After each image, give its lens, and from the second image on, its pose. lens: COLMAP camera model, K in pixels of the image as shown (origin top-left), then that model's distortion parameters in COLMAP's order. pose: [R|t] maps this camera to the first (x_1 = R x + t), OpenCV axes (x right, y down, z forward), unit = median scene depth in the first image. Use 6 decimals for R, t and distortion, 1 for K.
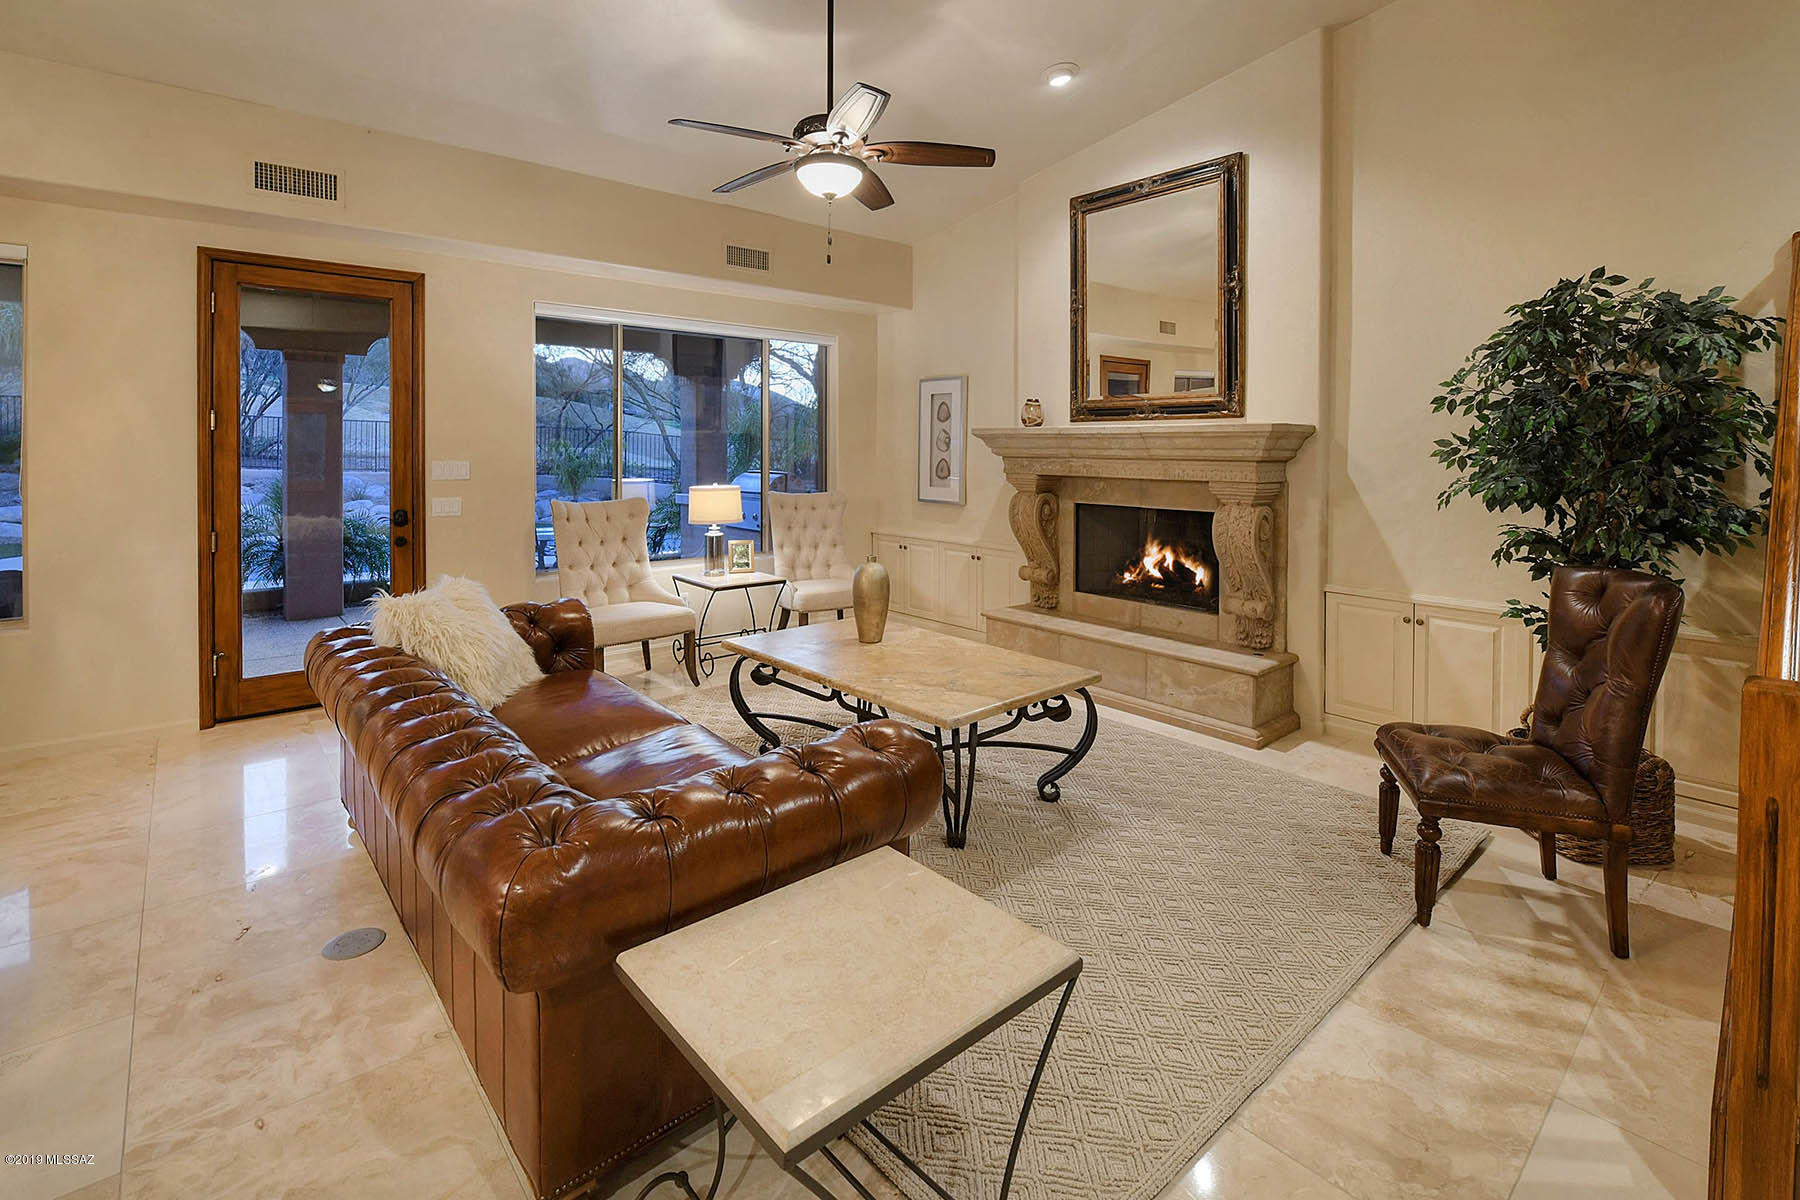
lens RADIAL K [[803.9, 0, 898.9], [0, 803.9, 468.0], [0, 0, 1]] dist [0.003067, -0.009411]
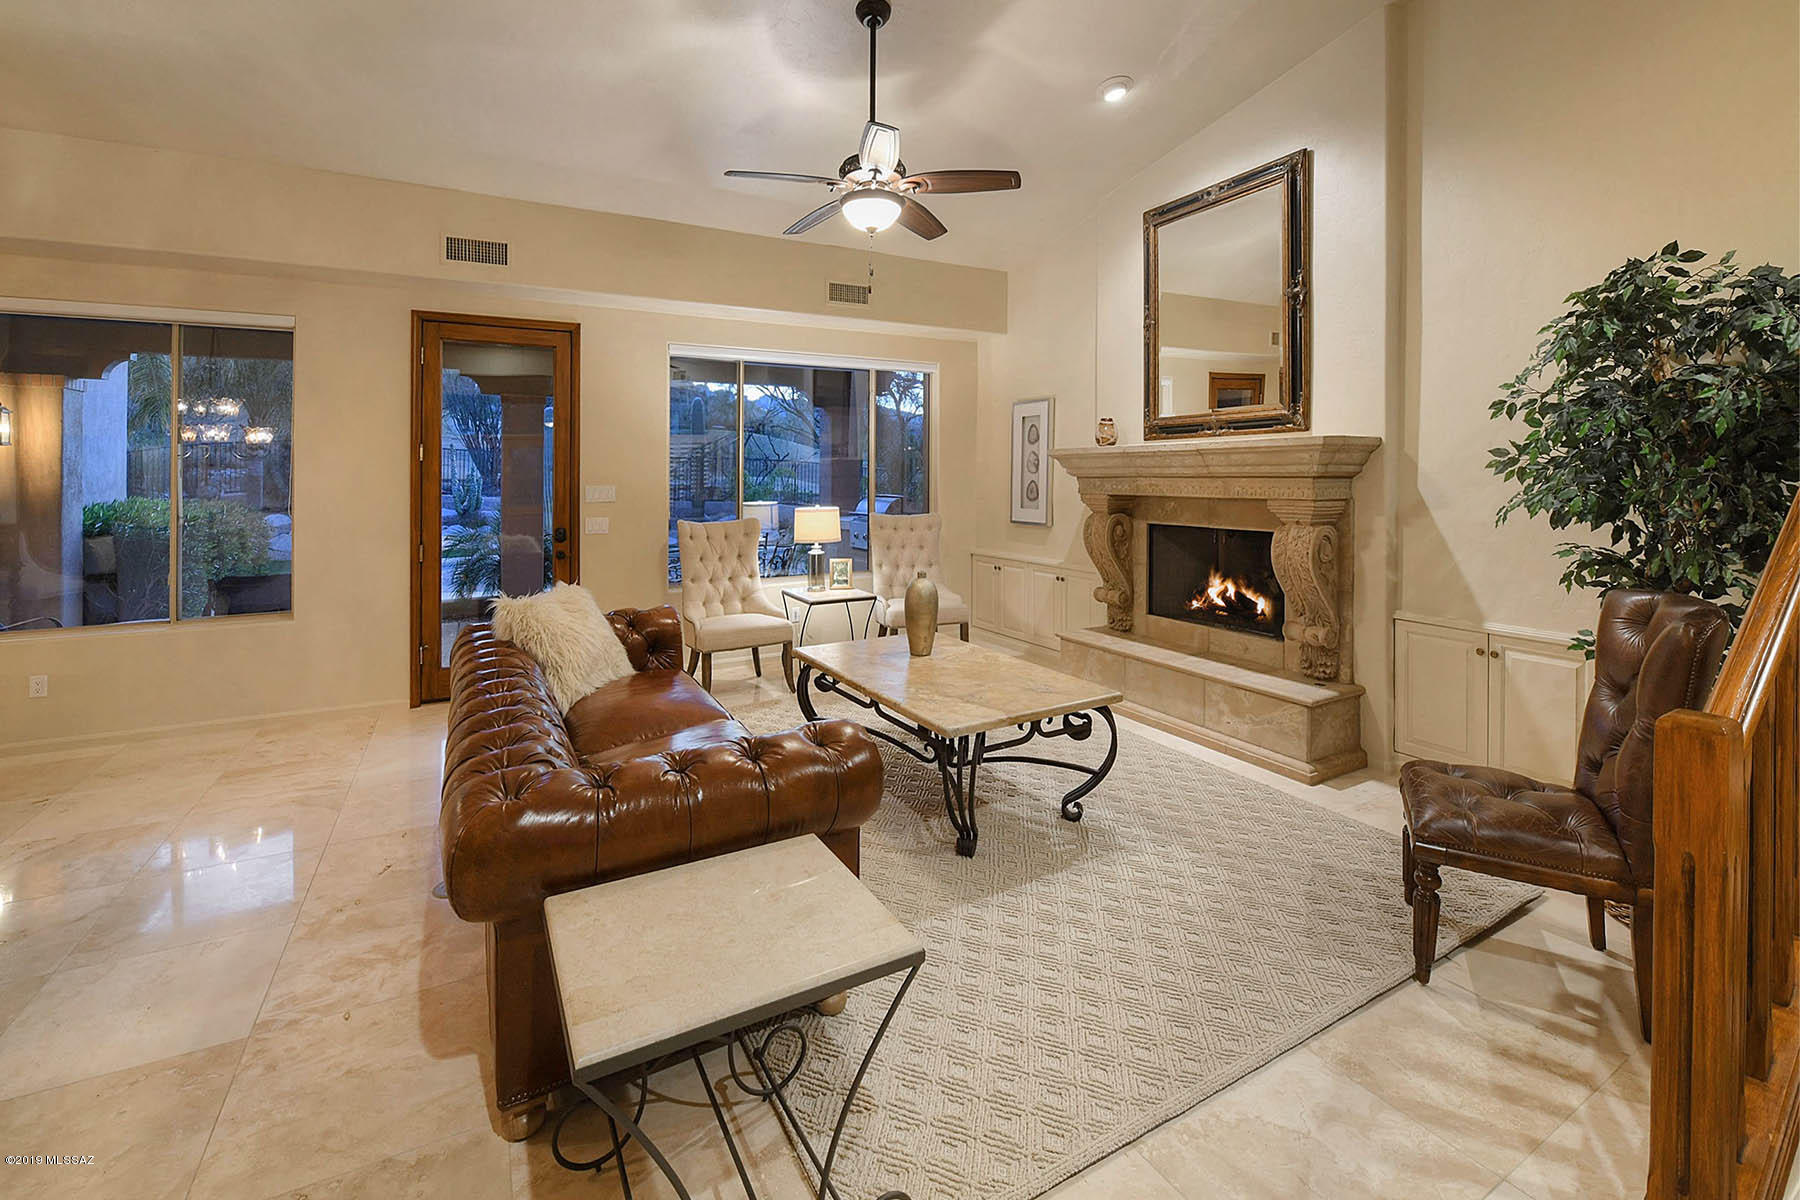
lens RADIAL K [[786.8, 0, 899.6], [0, 786.8, 489.2], [0, 0, 1]] dist [-0.001352, -0.010129]
pose [[0.975194, -0.005184, -0.221291, 0.189618], [0.003273, 0.999954, -0.009005, 0.013335], [0.221327, 0.008057, 0.975166, 0.003355]]
